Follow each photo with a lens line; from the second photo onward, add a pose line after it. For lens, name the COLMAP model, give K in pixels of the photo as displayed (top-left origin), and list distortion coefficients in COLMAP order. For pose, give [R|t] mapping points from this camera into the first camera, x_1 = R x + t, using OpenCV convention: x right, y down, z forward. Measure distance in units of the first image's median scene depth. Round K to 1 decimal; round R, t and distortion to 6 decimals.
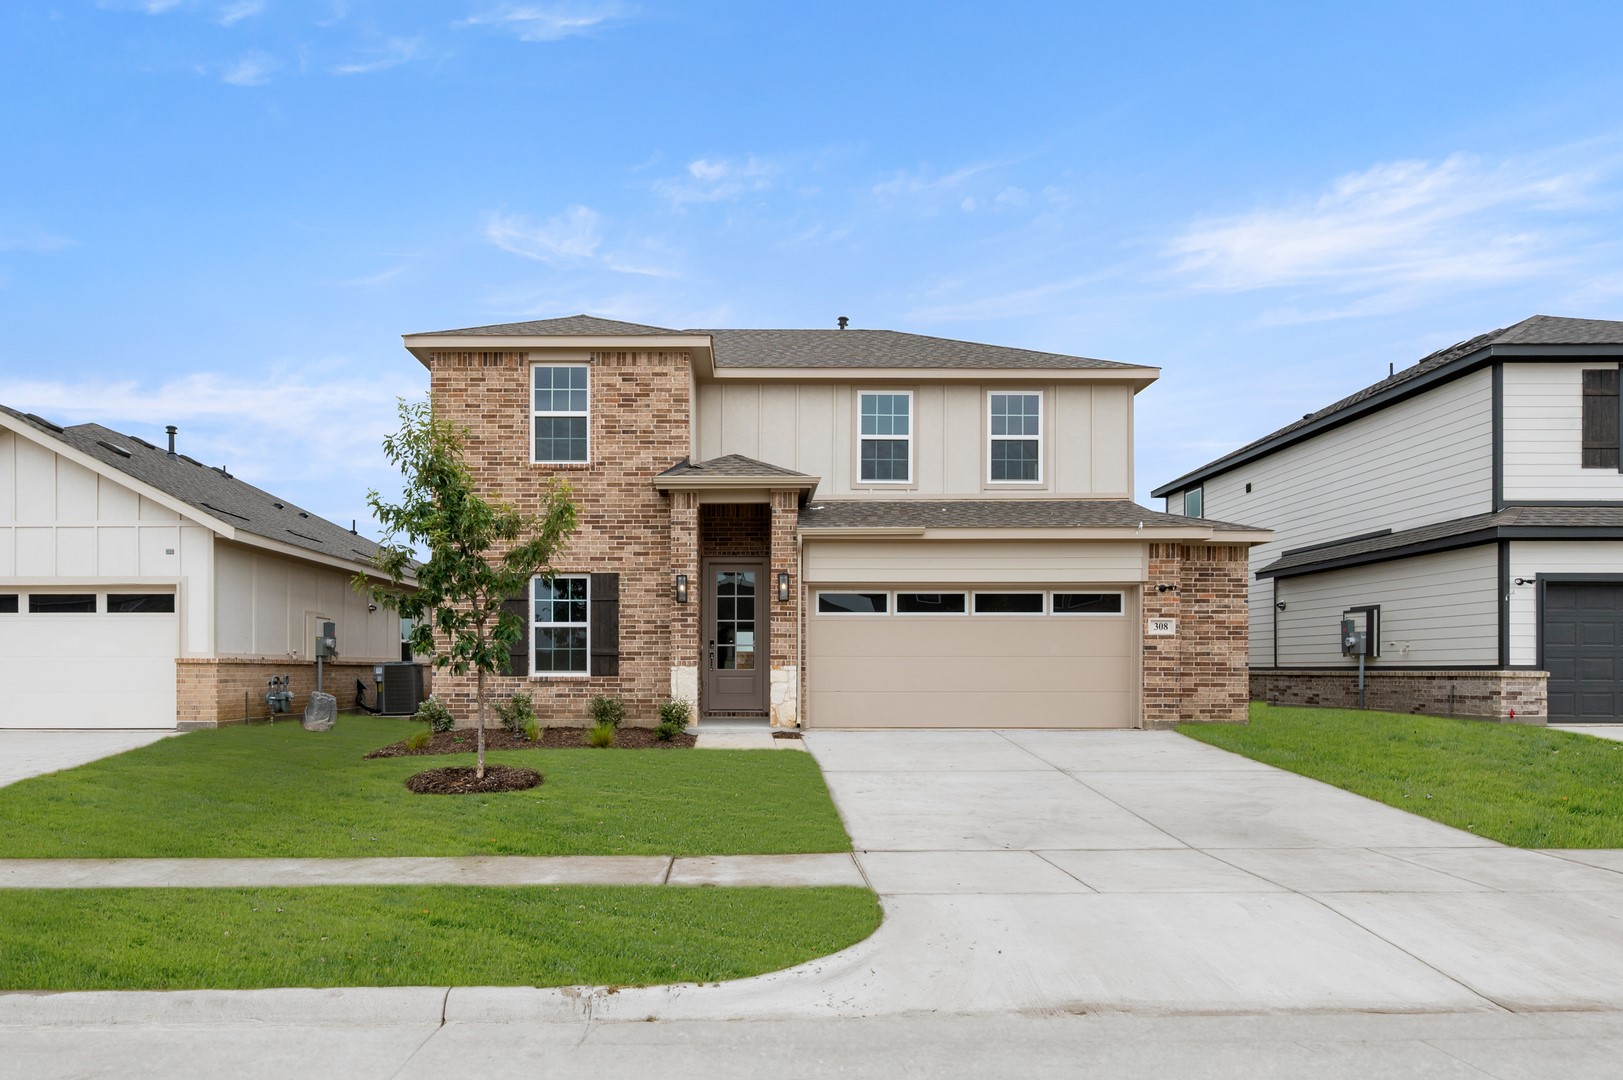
lens RADIAL K [[756.0, 0, 811.6], [0, 756.0, 525.4], [0, 0, 1]] dist [-0.000140, 0.000031]
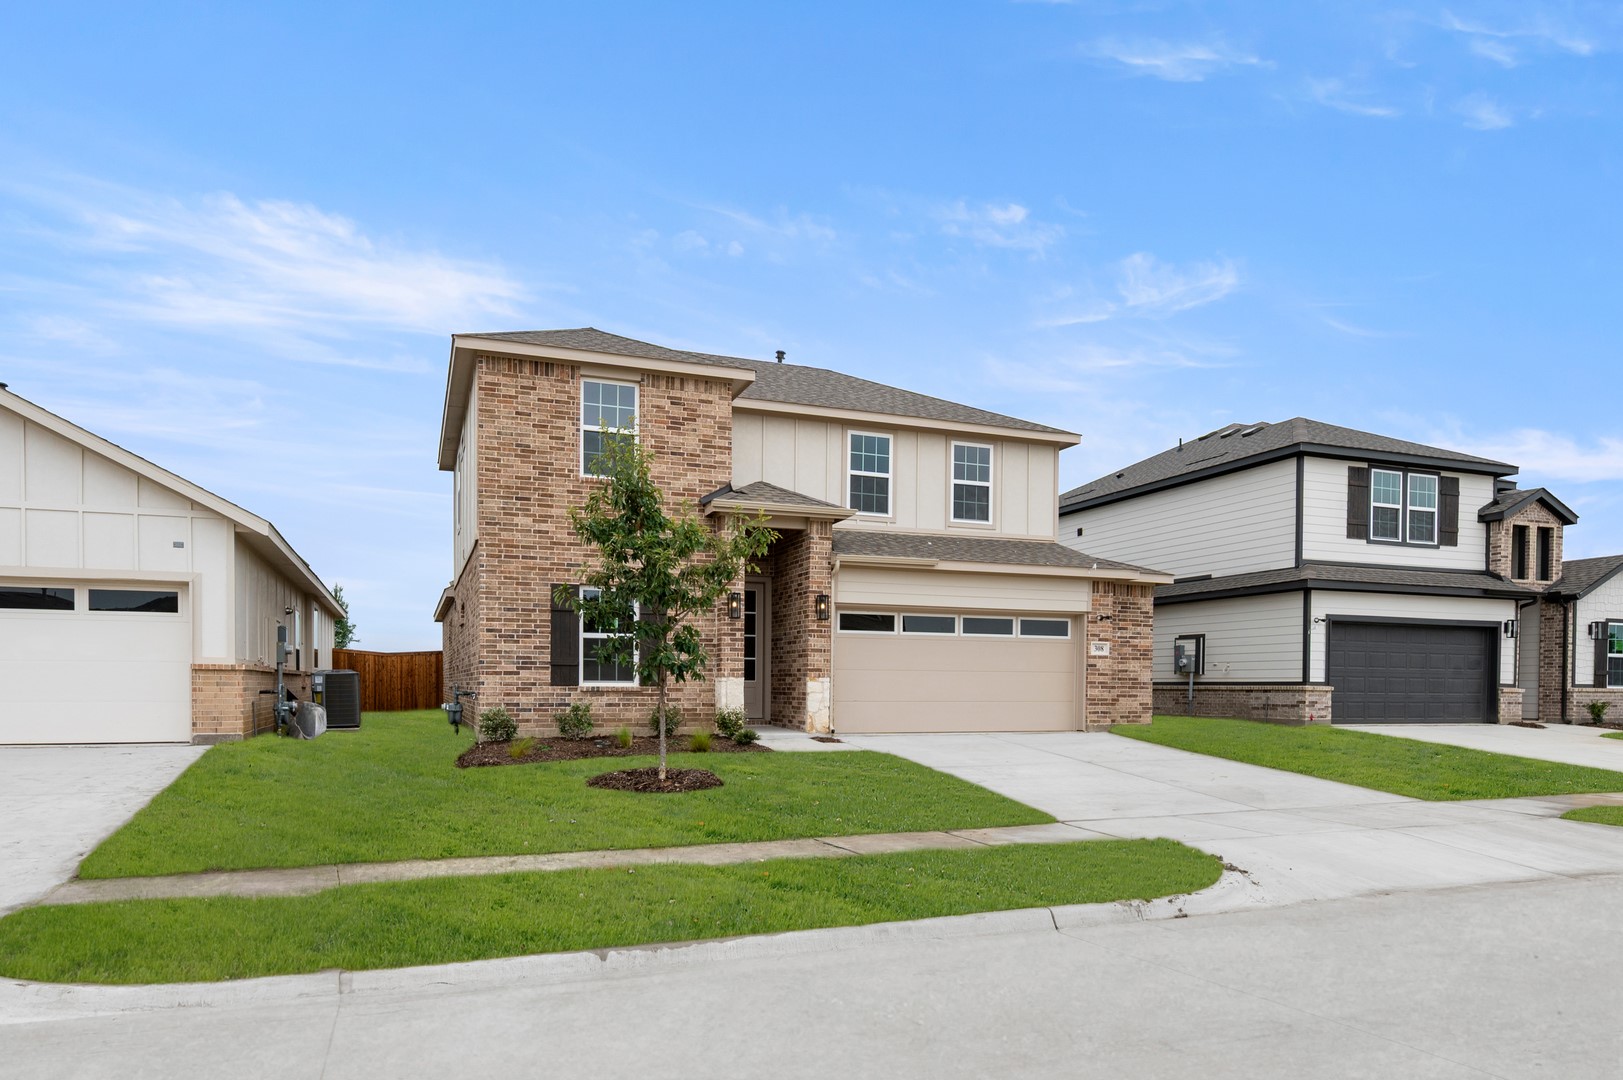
lens RADIAL K [[747.8, 0, 811.5], [0, 747.8, 540.0], [0, 0, 1]] dist [0.000448, 0.000126]
pose [[0.961079, 0.057840, 0.270151, -0.329953], [-0.057642, 0.998300, -0.008671, -0.005740], [-0.270193, -0.007239, 0.962779, -0.049624]]
